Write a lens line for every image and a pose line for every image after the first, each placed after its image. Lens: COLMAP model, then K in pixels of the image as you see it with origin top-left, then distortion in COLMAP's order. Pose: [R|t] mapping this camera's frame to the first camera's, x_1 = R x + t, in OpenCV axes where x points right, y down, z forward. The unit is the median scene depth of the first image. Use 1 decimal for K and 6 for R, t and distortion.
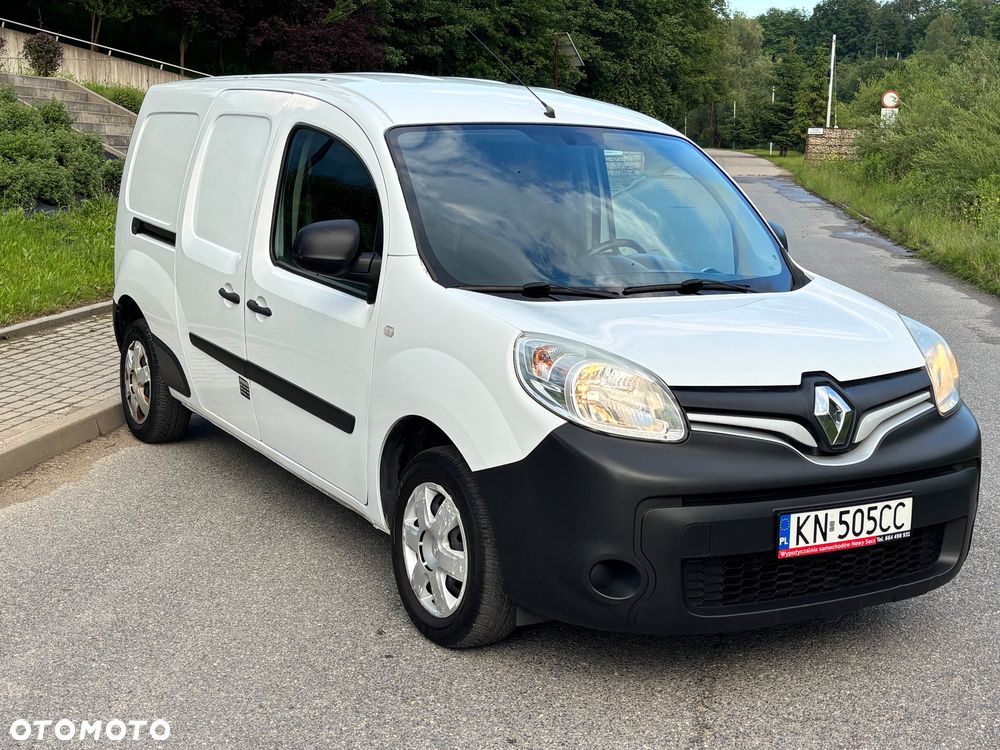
lens RADIAL K [[1365.6, 0, 497.6], [0, 1365.6, 376.3], [0, 0, 1]] dist [0.196336, -0.593956]
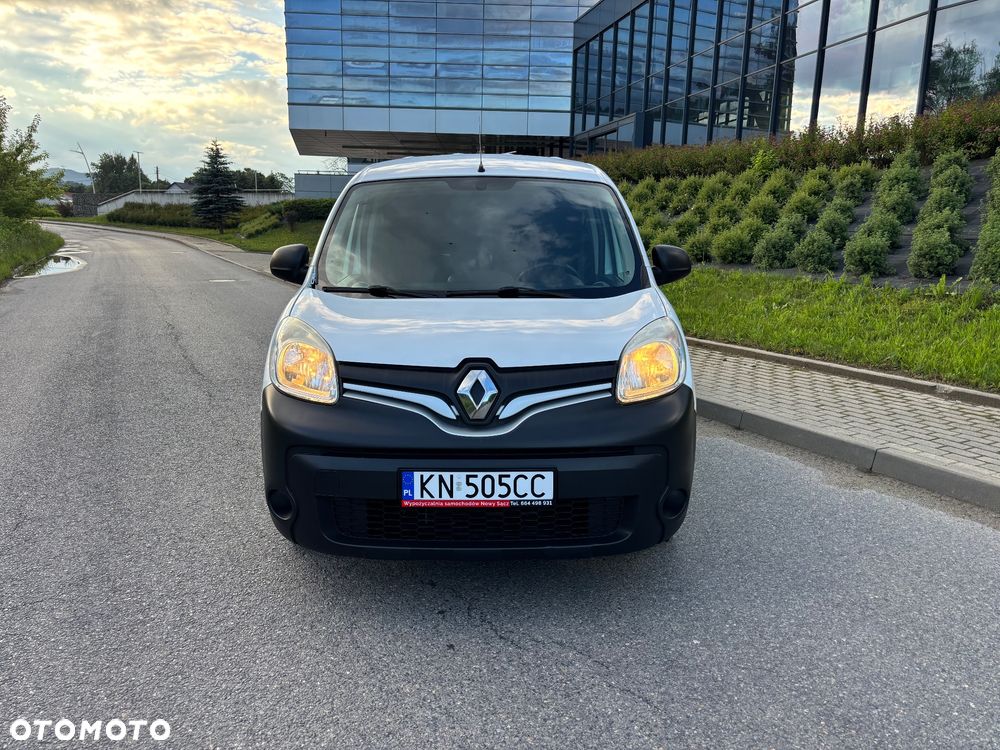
lens RADIAL K [[759.1, 0, 501.5], [0, 759.1, 374.2], [0, 0, 1]] dist [0.063721, -0.073763]
pose [[0.862868, 0.064864, -0.501249, 0.578808], [-0.058319, 0.997884, 0.028738, -0.009294], [0.502053, 0.004436, 0.864825, 0.432787]]
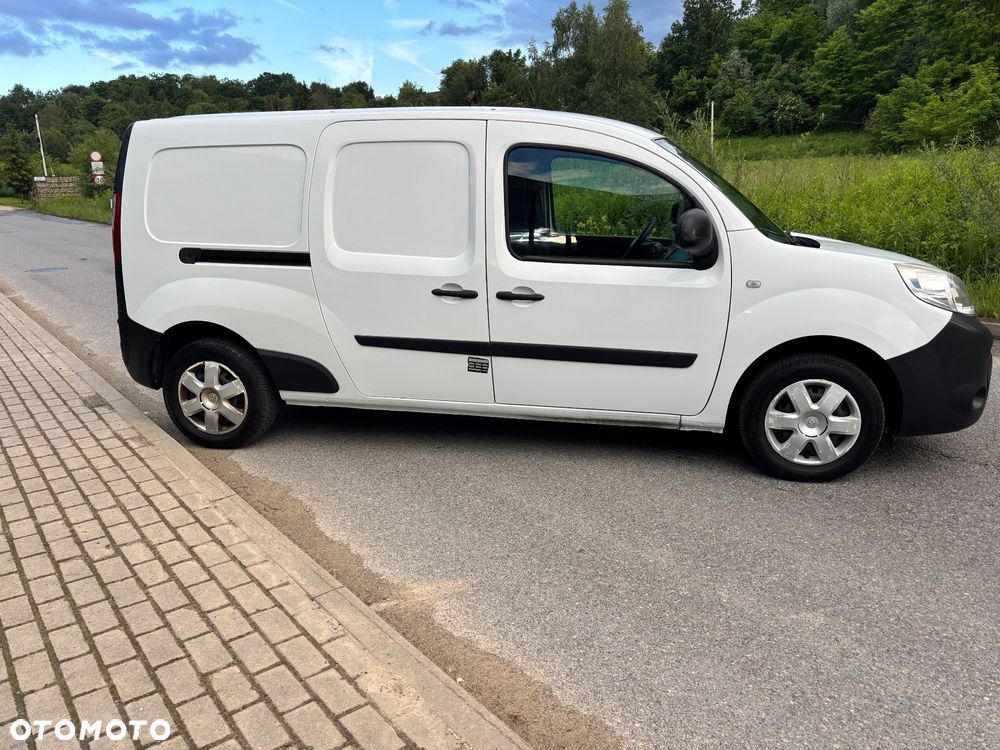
lens RADIAL K [[771.9, 0, 499.2], [0, 771.9, 352.4], [0, 0, 1]] dist [-0.000531, -0.010850]
pose [[0.674394, -0.203557, 0.709759, -0.912778], [0.166940, 0.978393, 0.121979, -0.116032], [-0.719252, 0.036225, 0.693804, 0.695891]]
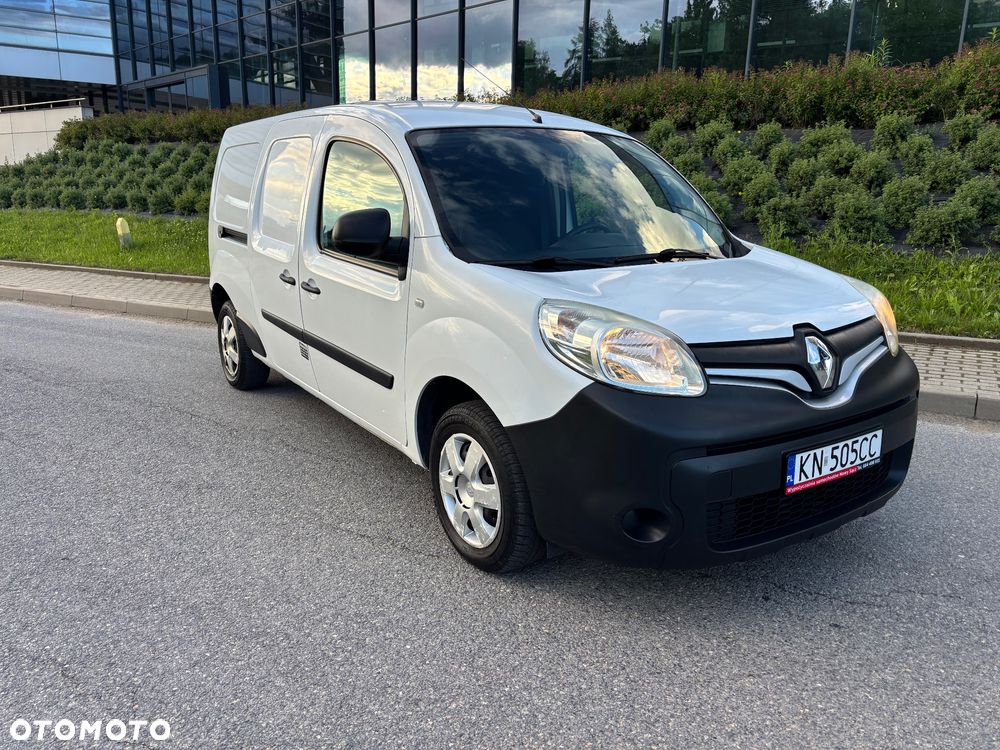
lens RADIAL K [[759.1, 0, 501.5], [0, 759.1, 374.2], [0, 0, 1]] dist [0.063721, -0.073763]
pose [[0.997977, -0.043936, 0.045948, -0.045905], [0.040810, 0.996925, 0.066891, -0.014221], [-0.048746, -0.064881, 0.996702, 0.381187]]
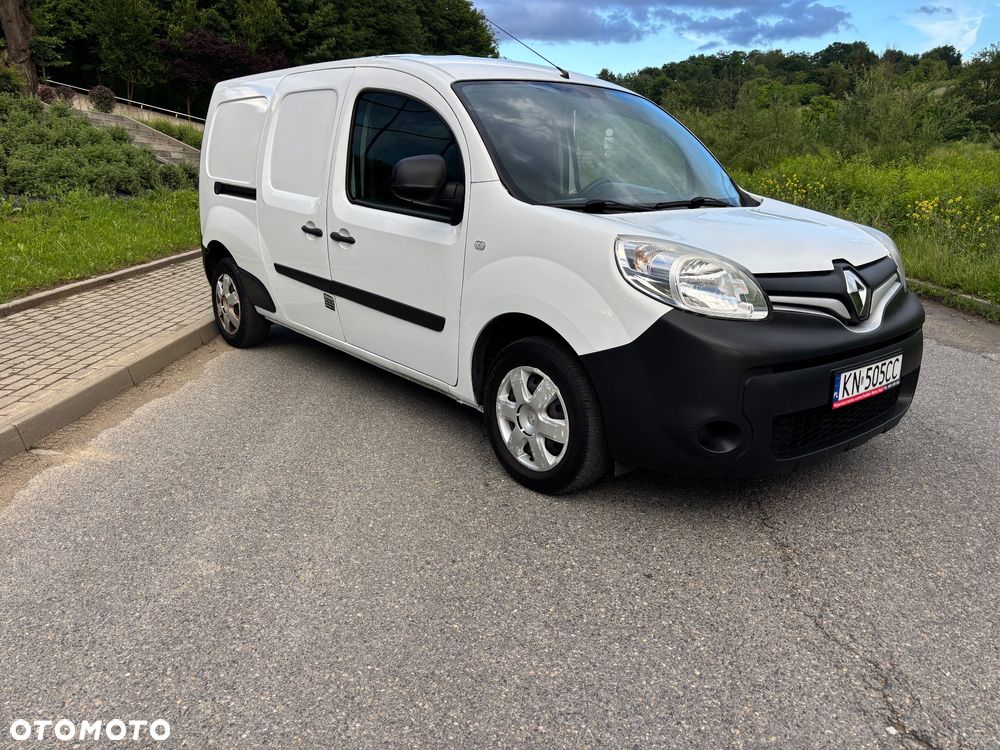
lens RADIAL K [[759.4, 0, 497.8], [0, 759.4, 376.6], [0, 0, 1]] dist [0.063638, -0.059170]
pose [[0.988014, -0.062644, 0.141079, -0.181845], [0.047972, 0.993304, 0.105100, 0.014241], [-0.146719, -0.097073, 0.984404, 0.342905]]
